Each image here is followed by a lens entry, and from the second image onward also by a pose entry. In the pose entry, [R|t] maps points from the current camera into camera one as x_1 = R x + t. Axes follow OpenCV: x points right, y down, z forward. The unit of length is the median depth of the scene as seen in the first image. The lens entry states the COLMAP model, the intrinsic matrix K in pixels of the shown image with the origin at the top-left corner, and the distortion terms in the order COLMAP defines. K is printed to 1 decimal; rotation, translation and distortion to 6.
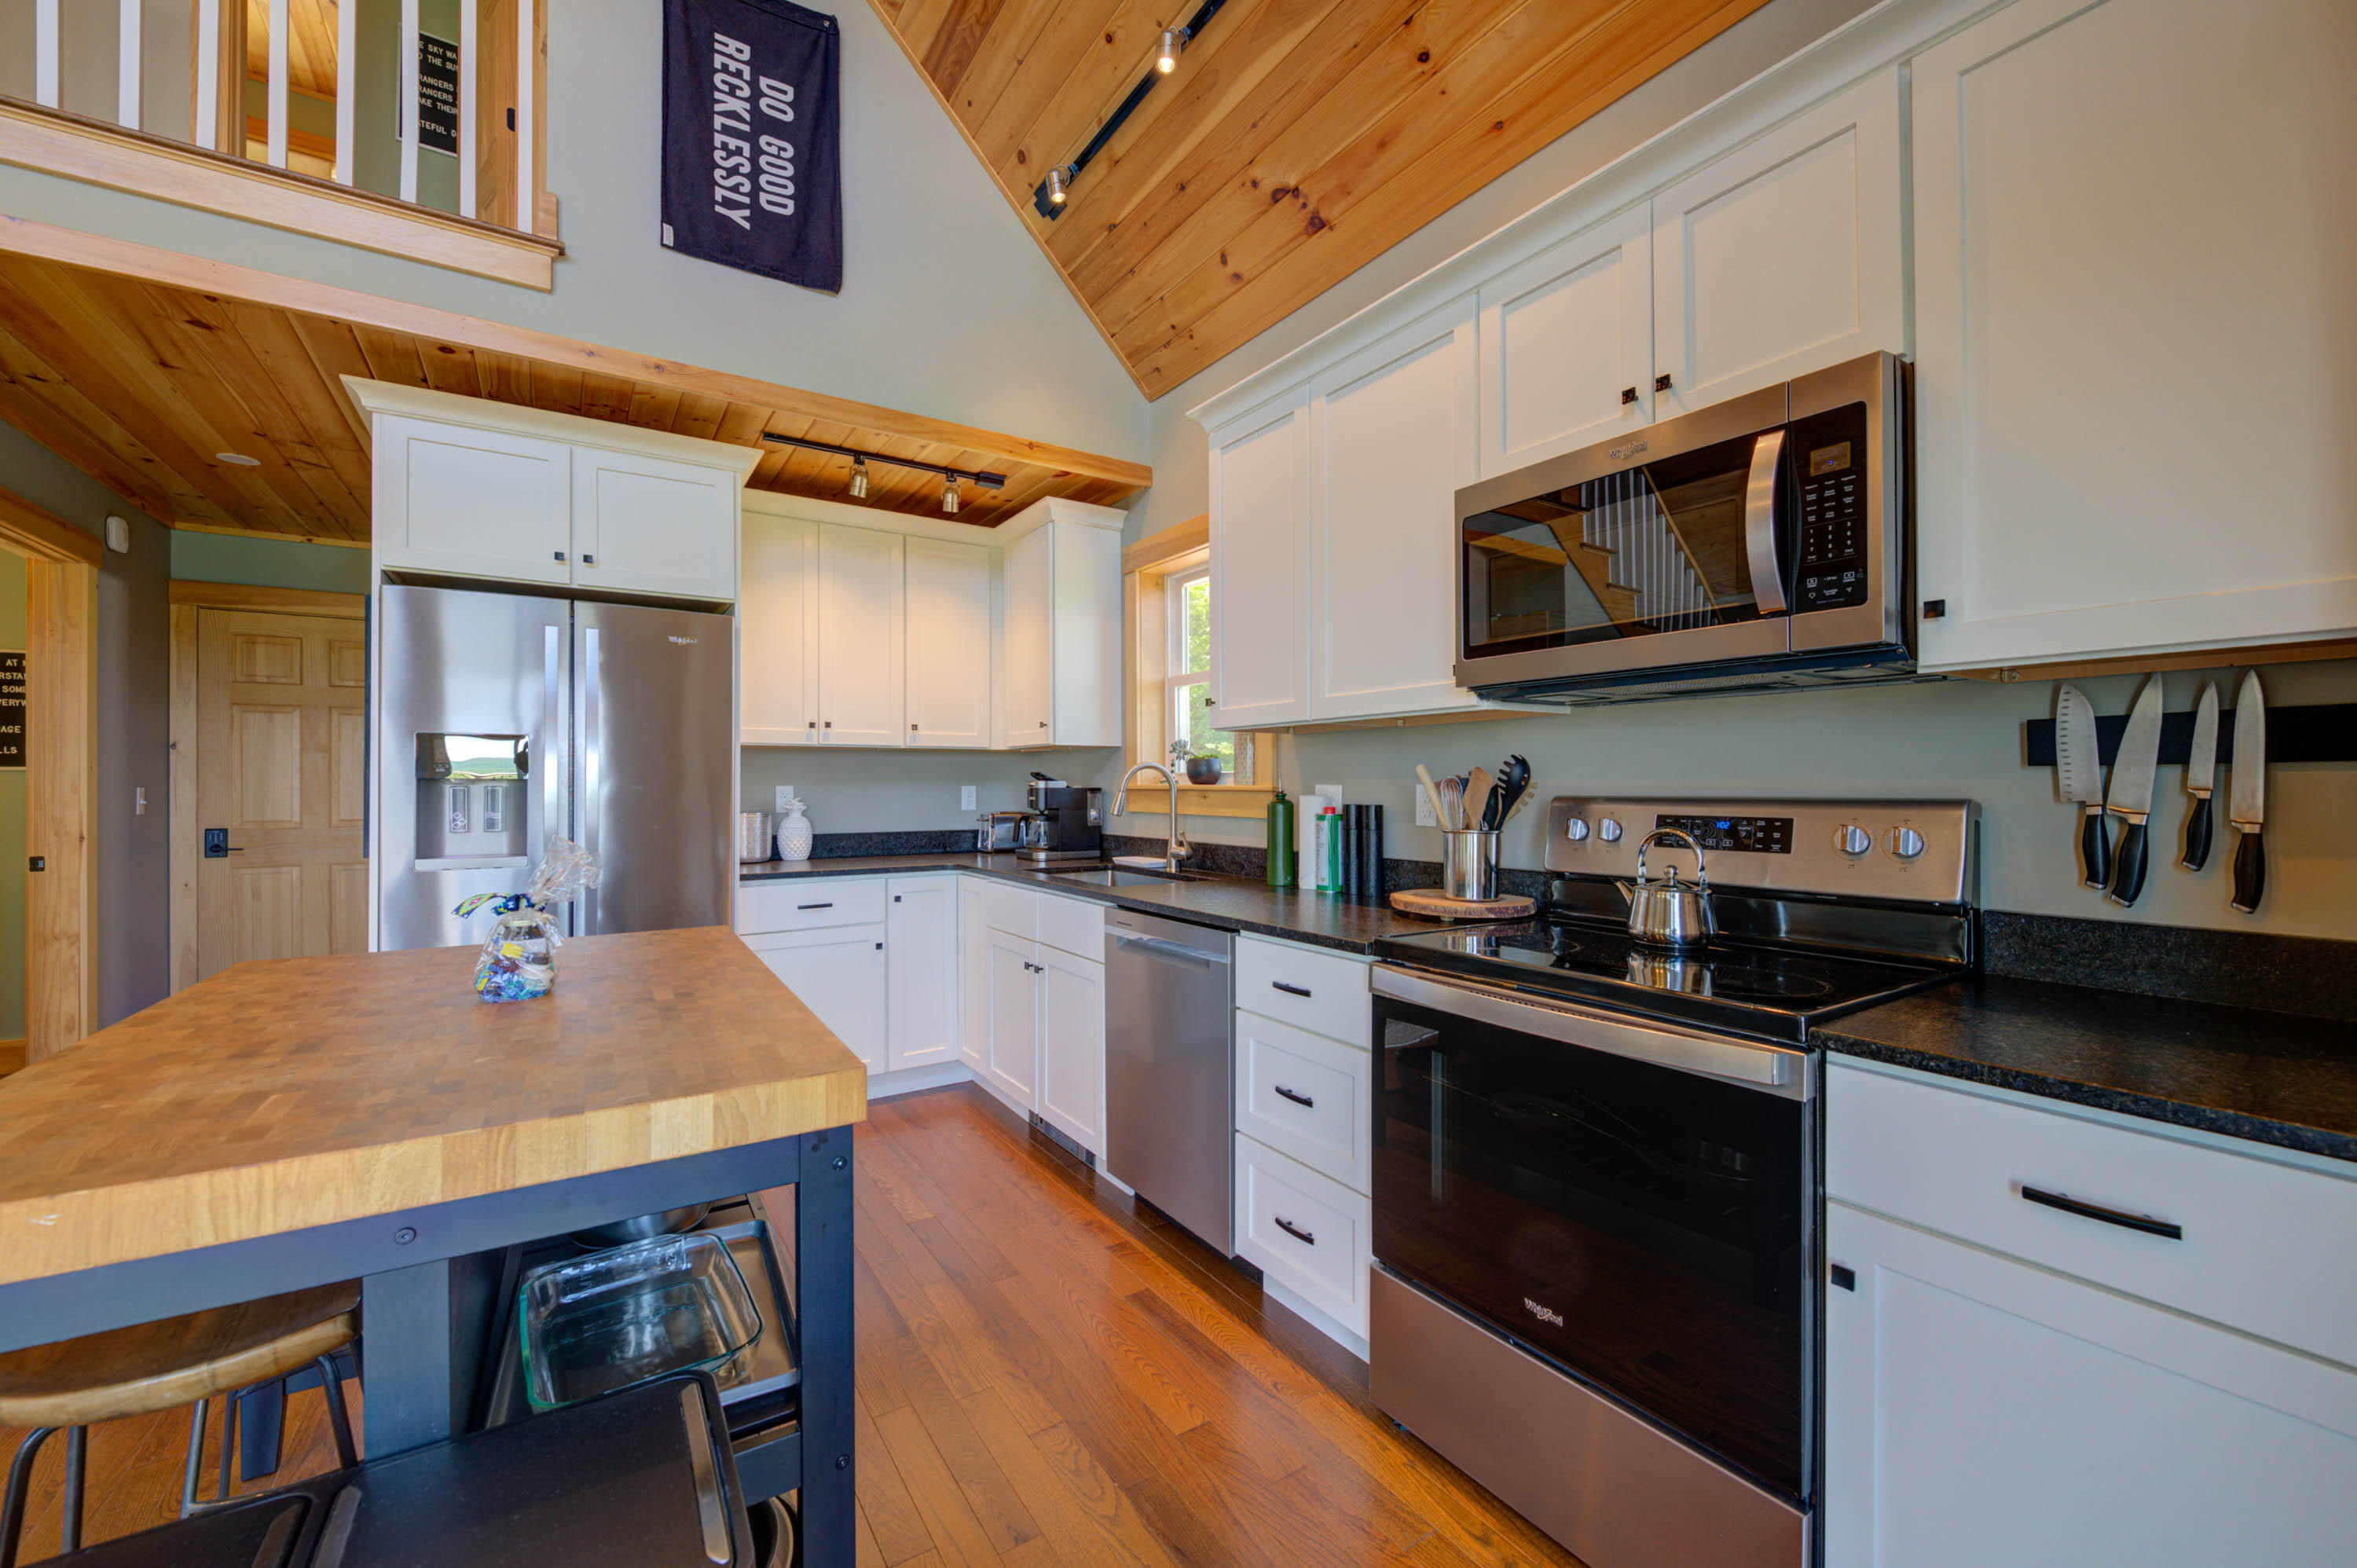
lens RADIAL K [[930.9, 0, 1182.1], [0, 930.9, 779.3], [0, 0, 1]] dist [-0.003316, -0.001803]
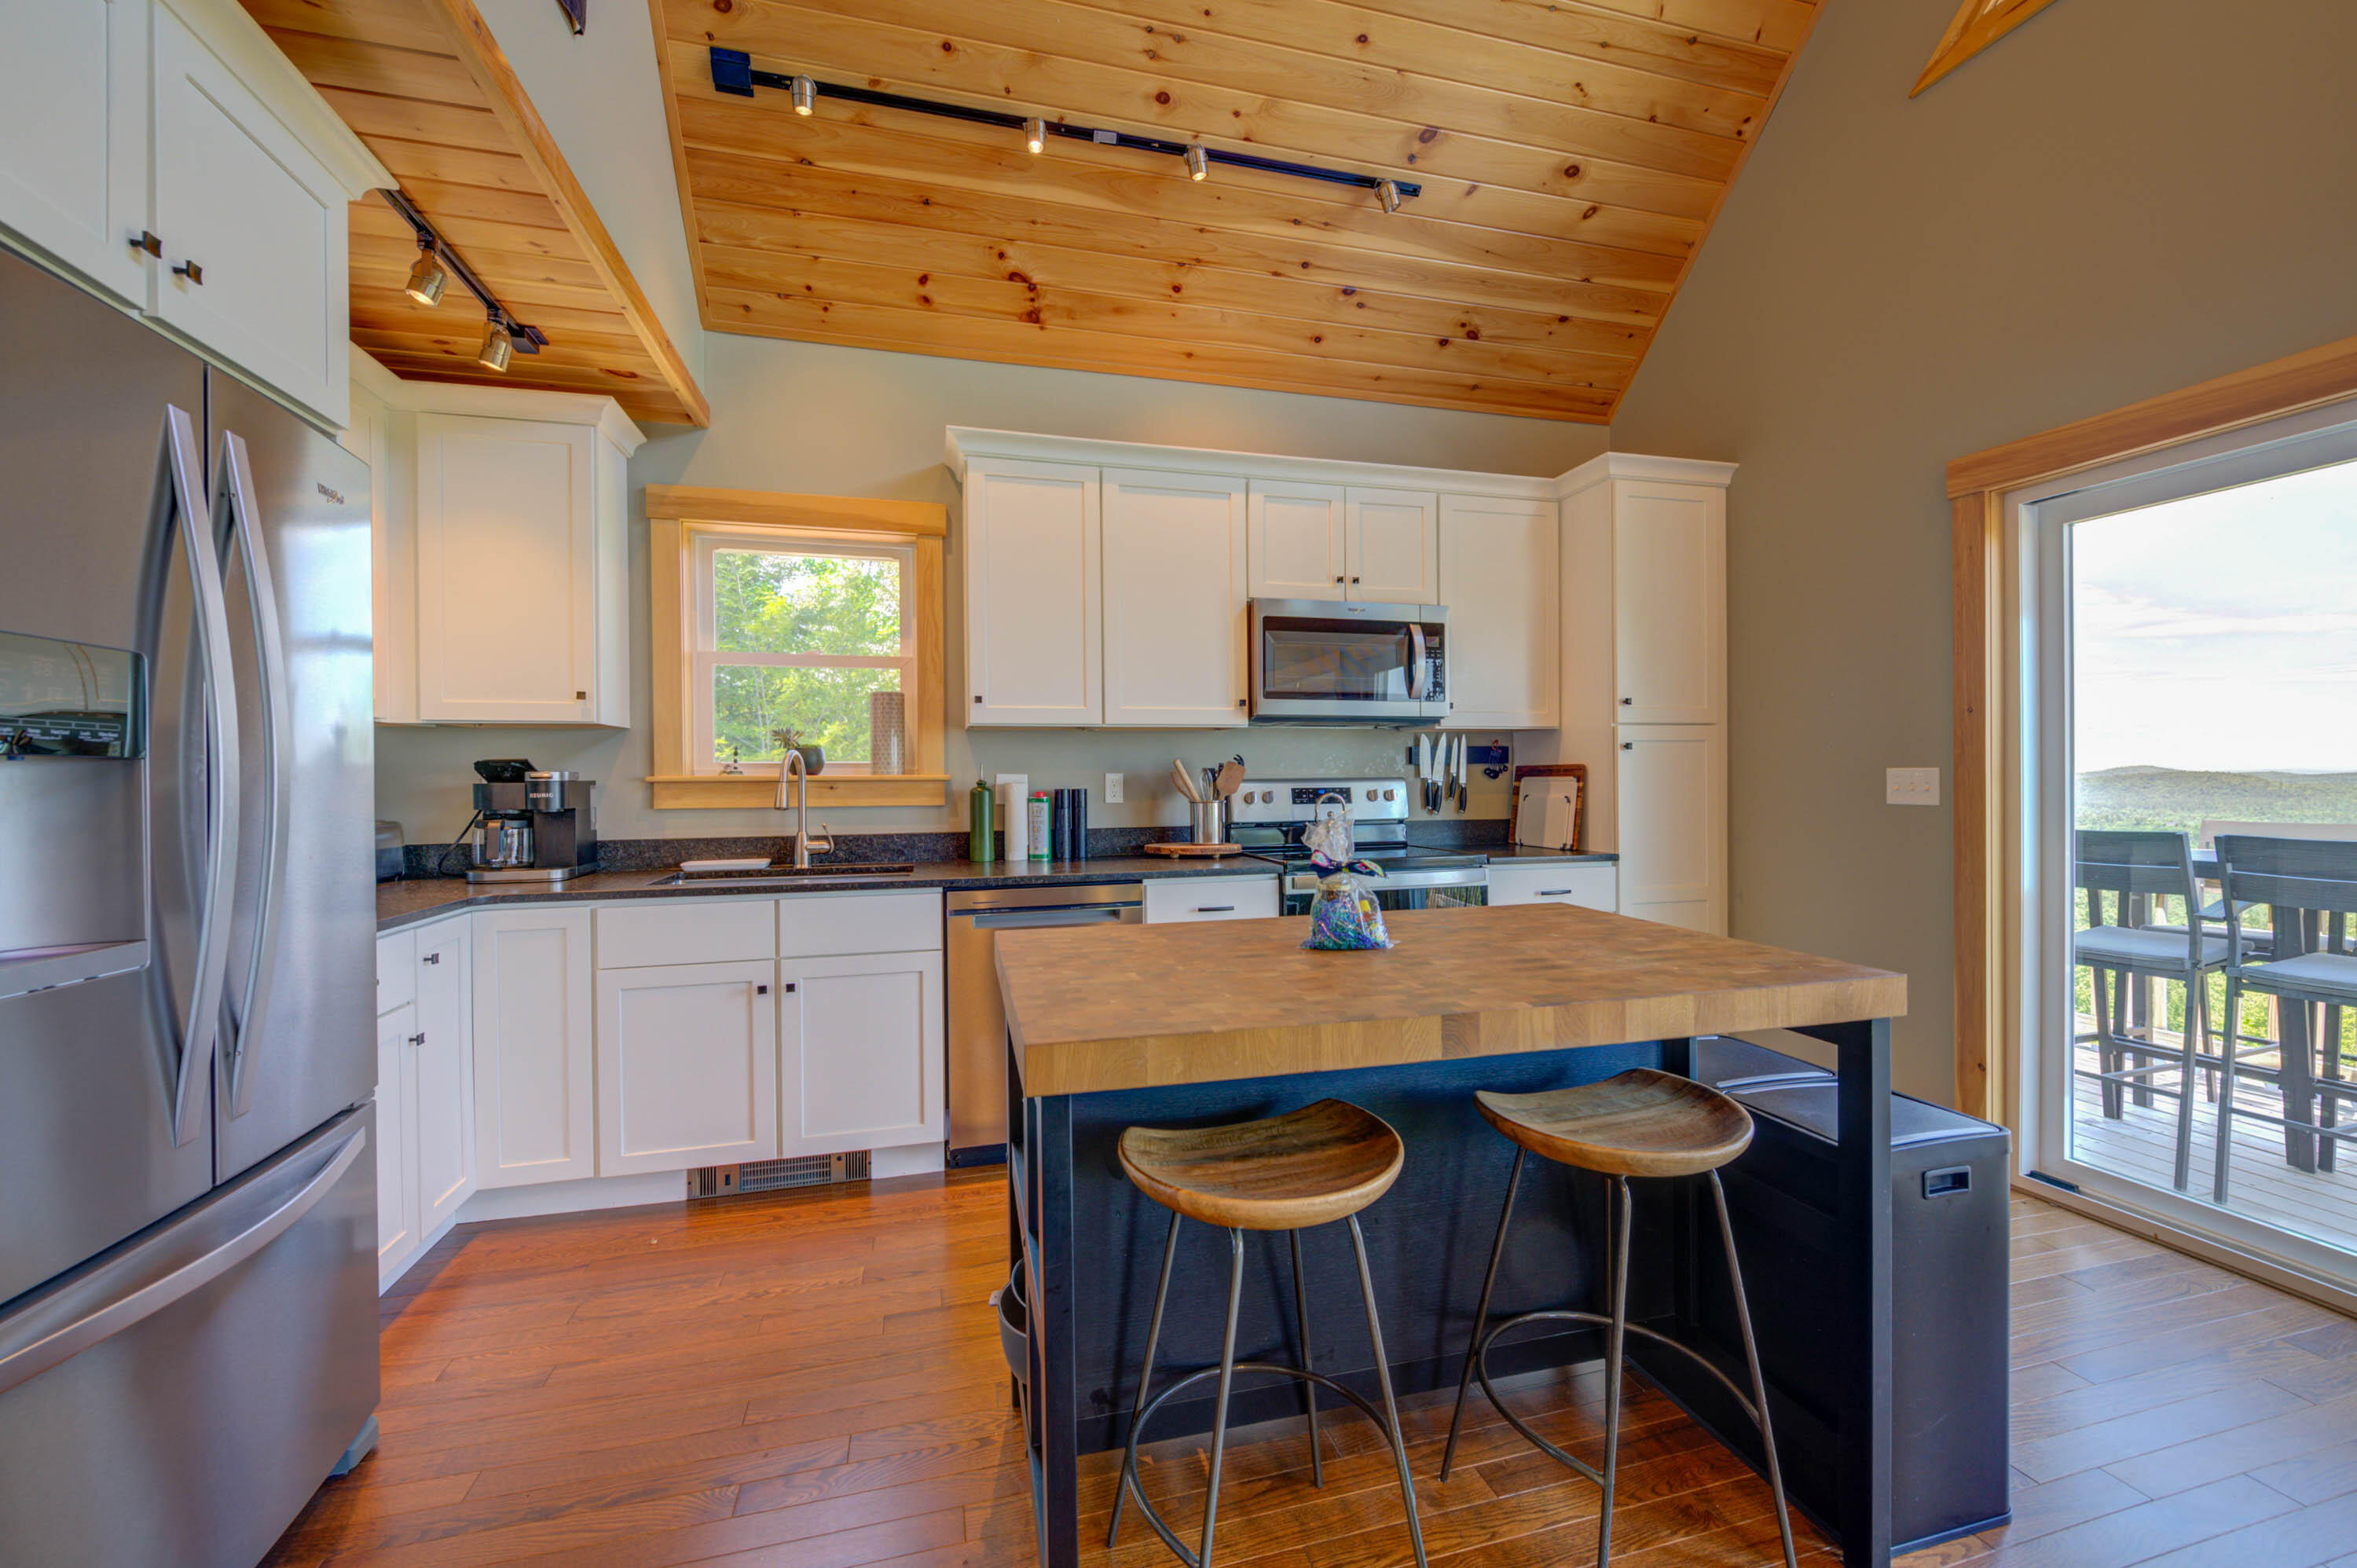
lens RADIAL K [[930.9, 0, 1181.2], [0, 930.9, 779.7], [0, 0, 1]] dist [-0.003316, -0.001803]
pose [[0.314117, -0.003984, 0.949376, -0.965149], [0.003042, 0.999990, 0.003190, 0.010111], [-0.949379, 0.001886, 0.314126, 0.429813]]
